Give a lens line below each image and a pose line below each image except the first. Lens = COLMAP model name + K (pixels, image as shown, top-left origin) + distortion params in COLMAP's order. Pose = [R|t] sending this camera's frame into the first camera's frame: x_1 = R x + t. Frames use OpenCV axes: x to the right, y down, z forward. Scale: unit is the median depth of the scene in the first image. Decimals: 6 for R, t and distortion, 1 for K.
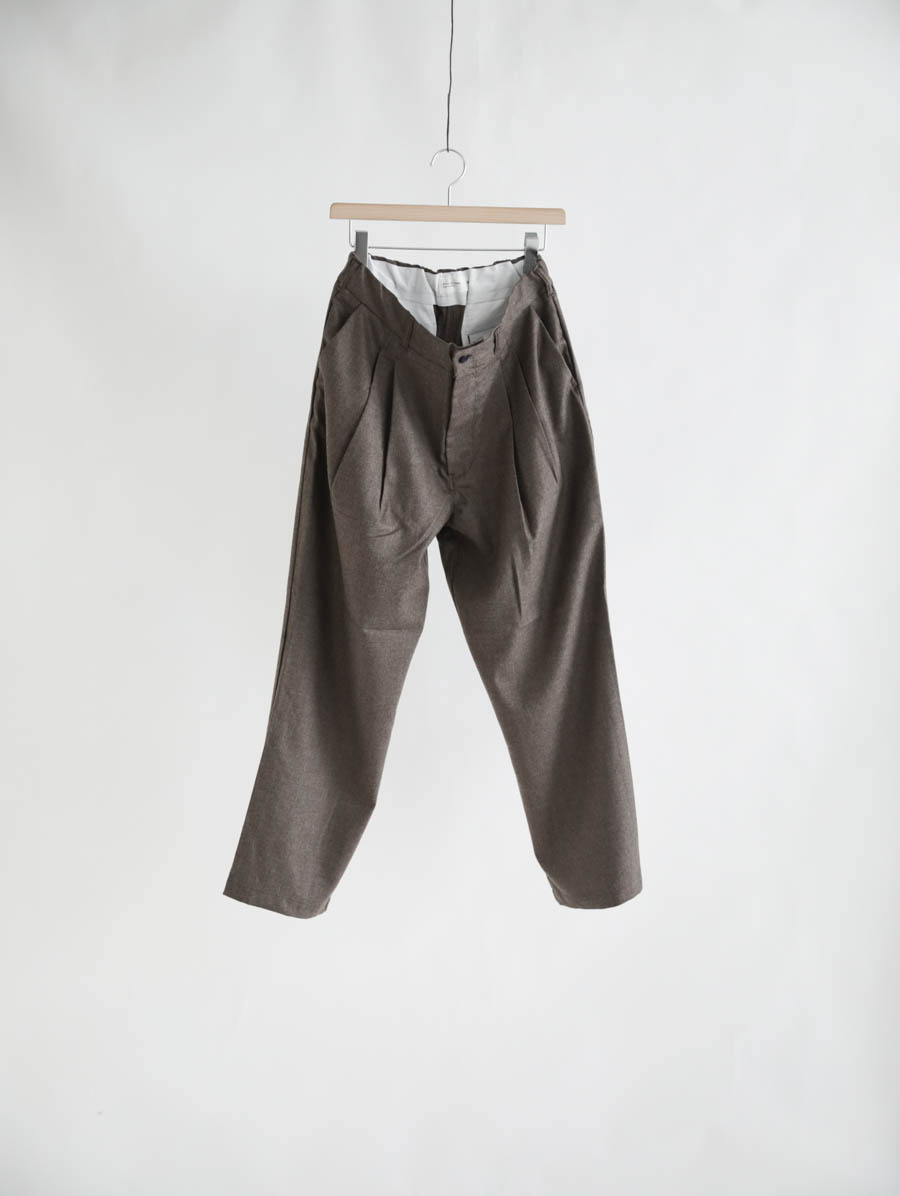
lens RADIAL K [[1762.2, 0, 450.0], [0, 1762.2, 598.0], [0, 0, 1]] dist [-0.012934, -0.001985]
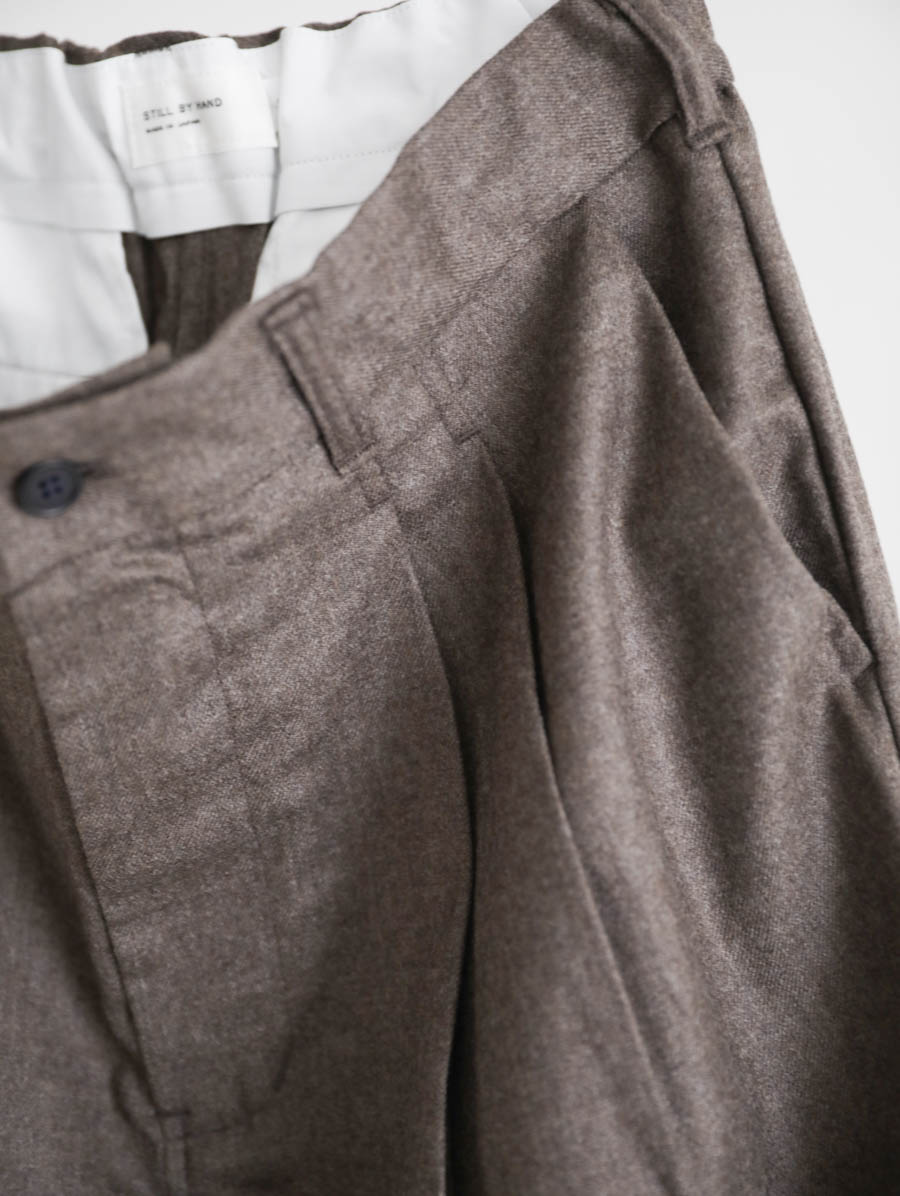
lens RADIAL K [[1762.2, 0, 450.0], [0, 1762.2, 598.0], [0, 0, 1]] dist [-0.012934, -0.001985]
pose [[0.924923, 0.020505, -0.379602, 0.099678], [-0.069212, 0.990938, -0.115112, -0.106352], [0.373802, 0.132743, 0.917961, 0.840599]]
